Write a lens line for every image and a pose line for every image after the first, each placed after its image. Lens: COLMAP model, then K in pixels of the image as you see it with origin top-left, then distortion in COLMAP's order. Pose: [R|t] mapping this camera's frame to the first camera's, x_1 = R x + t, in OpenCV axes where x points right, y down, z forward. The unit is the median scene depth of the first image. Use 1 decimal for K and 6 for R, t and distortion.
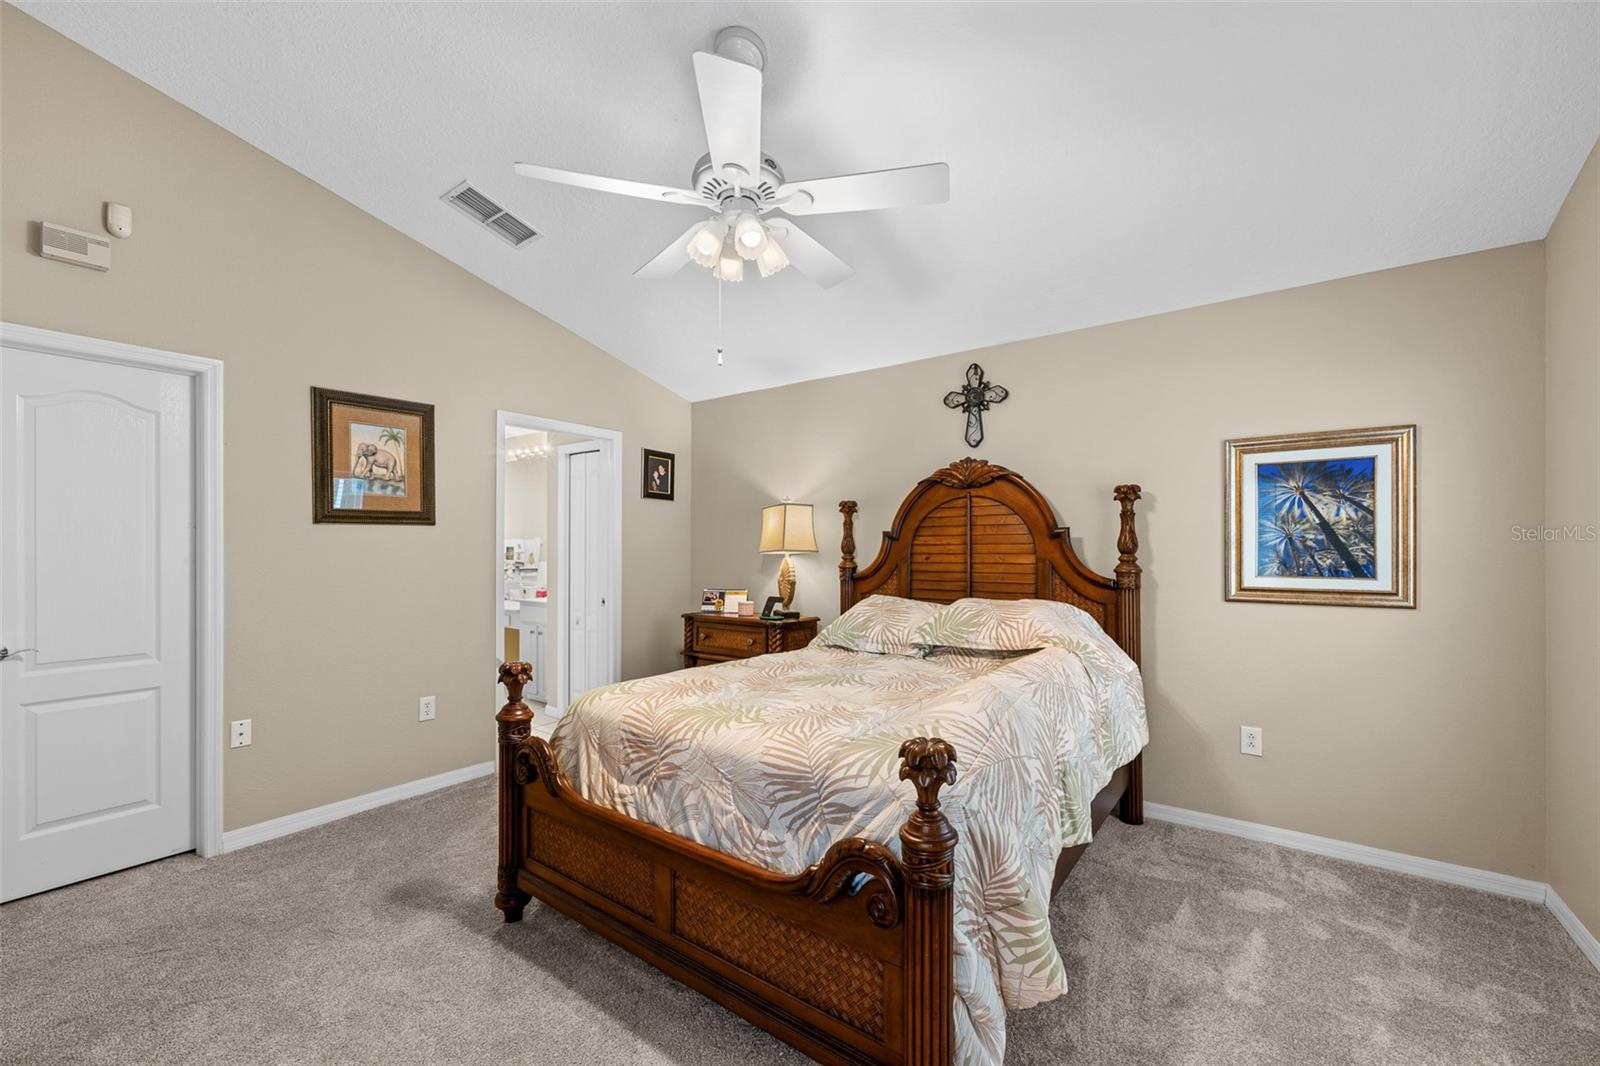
lens RADIAL K [[640.0, 0, 792.6], [0, 640.0, 537.4], [0, 0, 1]] dist [-0.001068, 0.000080]
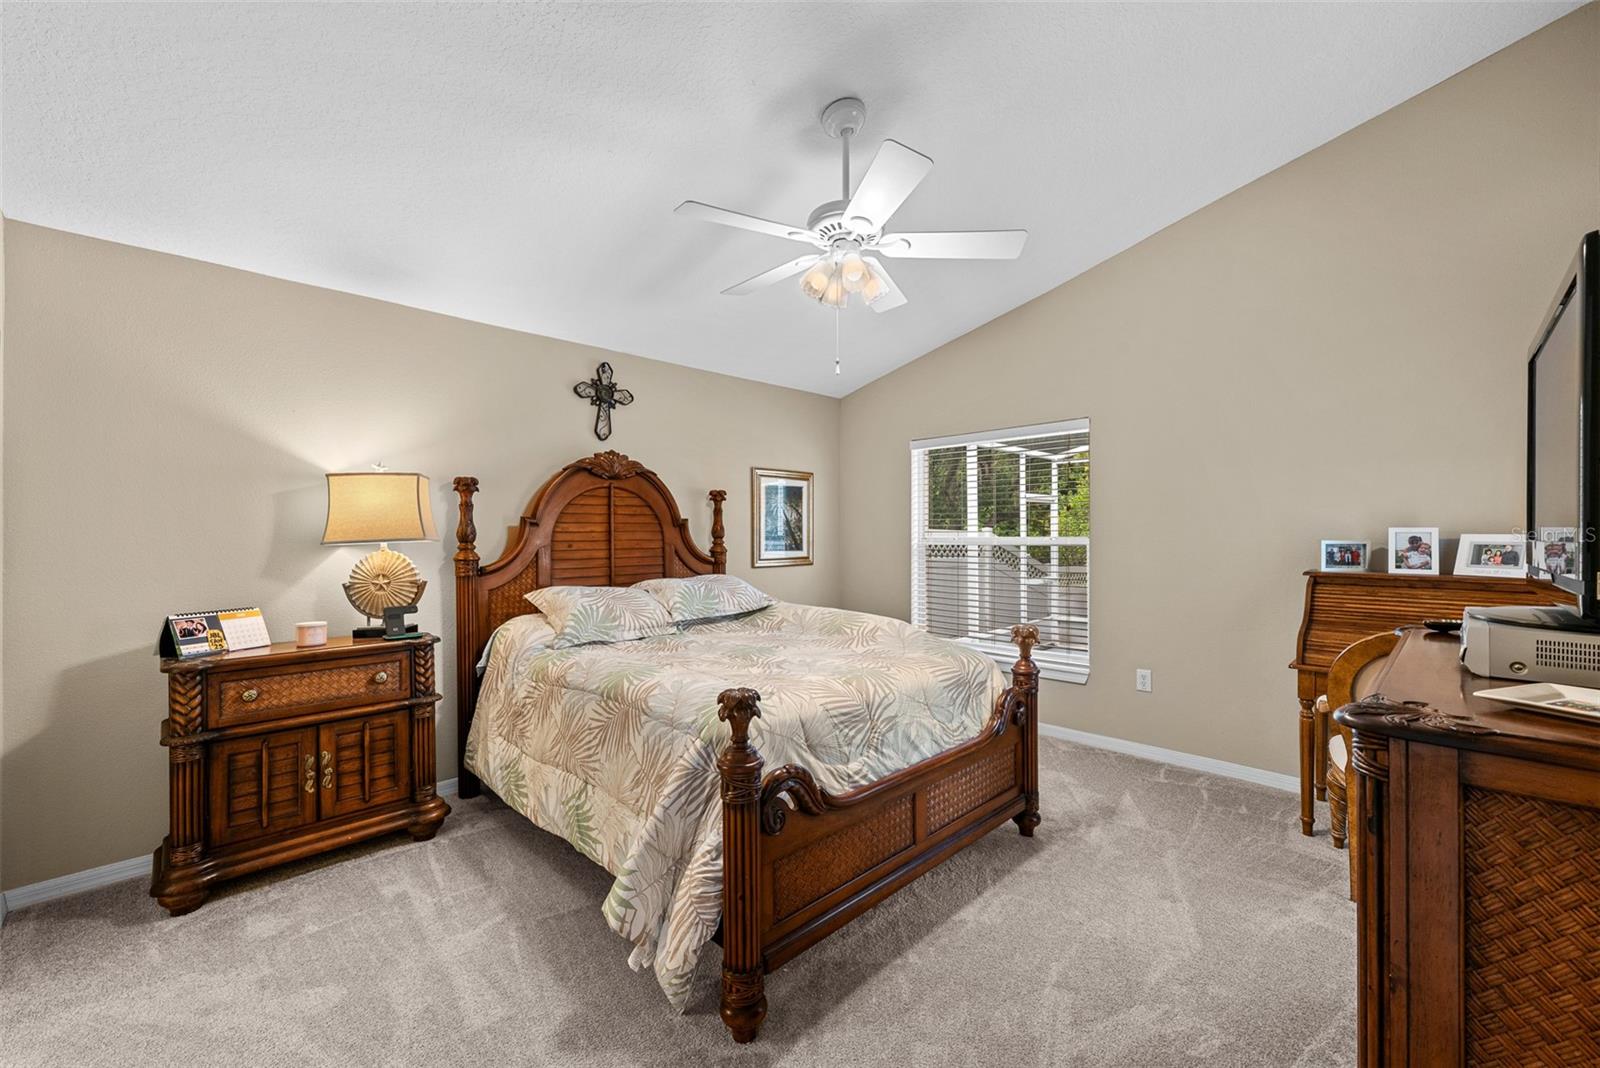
lens RADIAL K [[640.0, 0, 792.1], [0, 640.0, 539.2], [0, 0, 1]] dist [-0.001068, 0.000080]
pose [[0.160691, -0.005855, 0.986987, -0.810873], [-0.009771, 0.999924, 0.007523, 0.013451], [-0.986956, -0.010853, 0.160622, 0.588217]]
